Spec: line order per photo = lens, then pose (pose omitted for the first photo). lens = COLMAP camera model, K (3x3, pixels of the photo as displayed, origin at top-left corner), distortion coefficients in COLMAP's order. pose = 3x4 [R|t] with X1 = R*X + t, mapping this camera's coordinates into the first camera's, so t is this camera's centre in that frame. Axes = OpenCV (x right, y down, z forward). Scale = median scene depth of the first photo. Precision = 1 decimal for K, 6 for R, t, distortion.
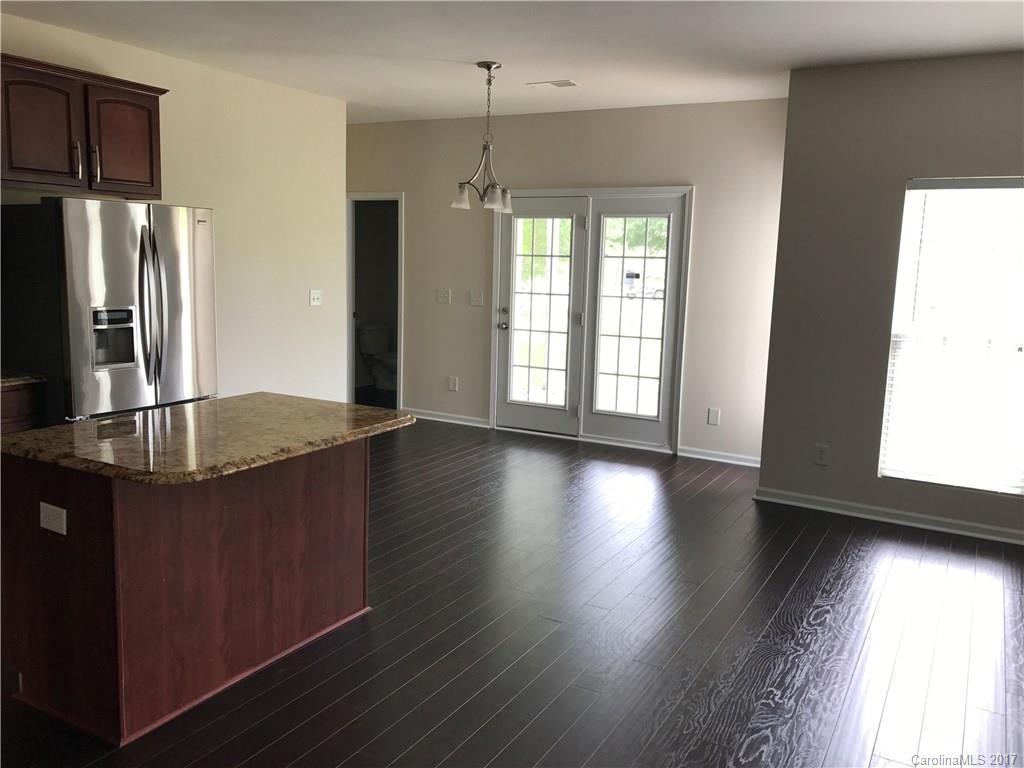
lens RADIAL K [[836.3, 0, 512.0], [0, 836.3, 384.0], [0, 0, 1]] dist [0.039161, -0.052977]
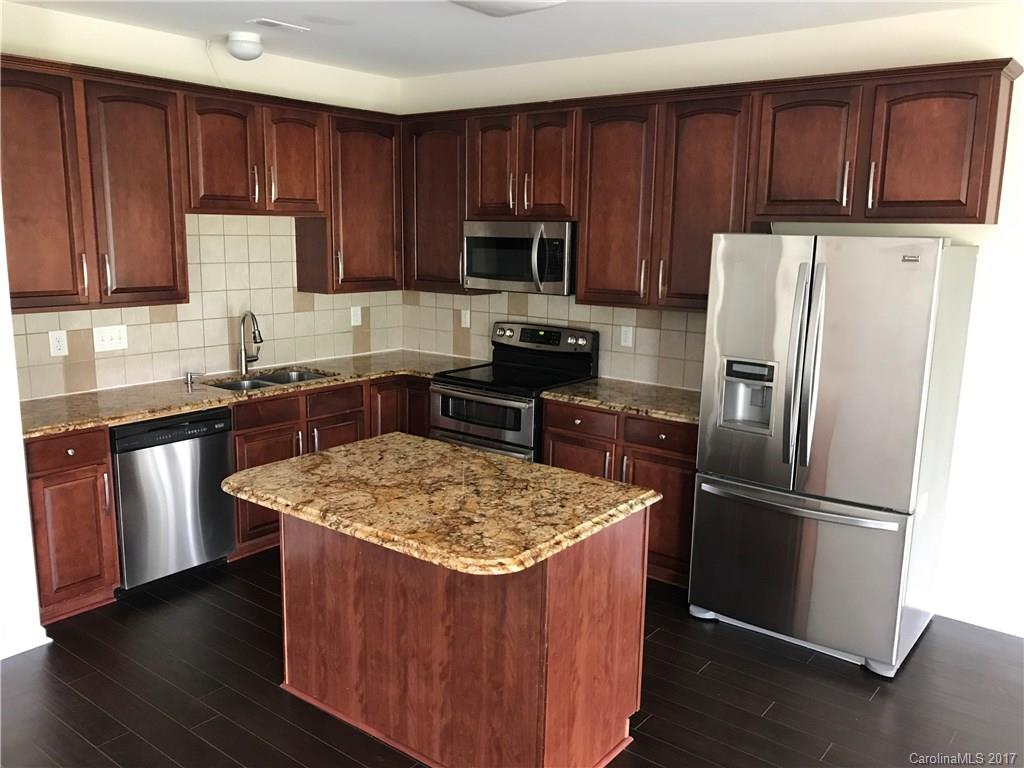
lens RADIAL K [[836.3, 0, 512.0], [0, 836.3, 384.0], [0, 0, 1]] dist [0.039161, -0.052977]
pose [[-0.155359, 0.141889, -0.977615, 0.255181], [-0.165873, 0.971833, 0.167410, -0.108891], [0.973832, 0.188169, -0.127448, 0.565326]]
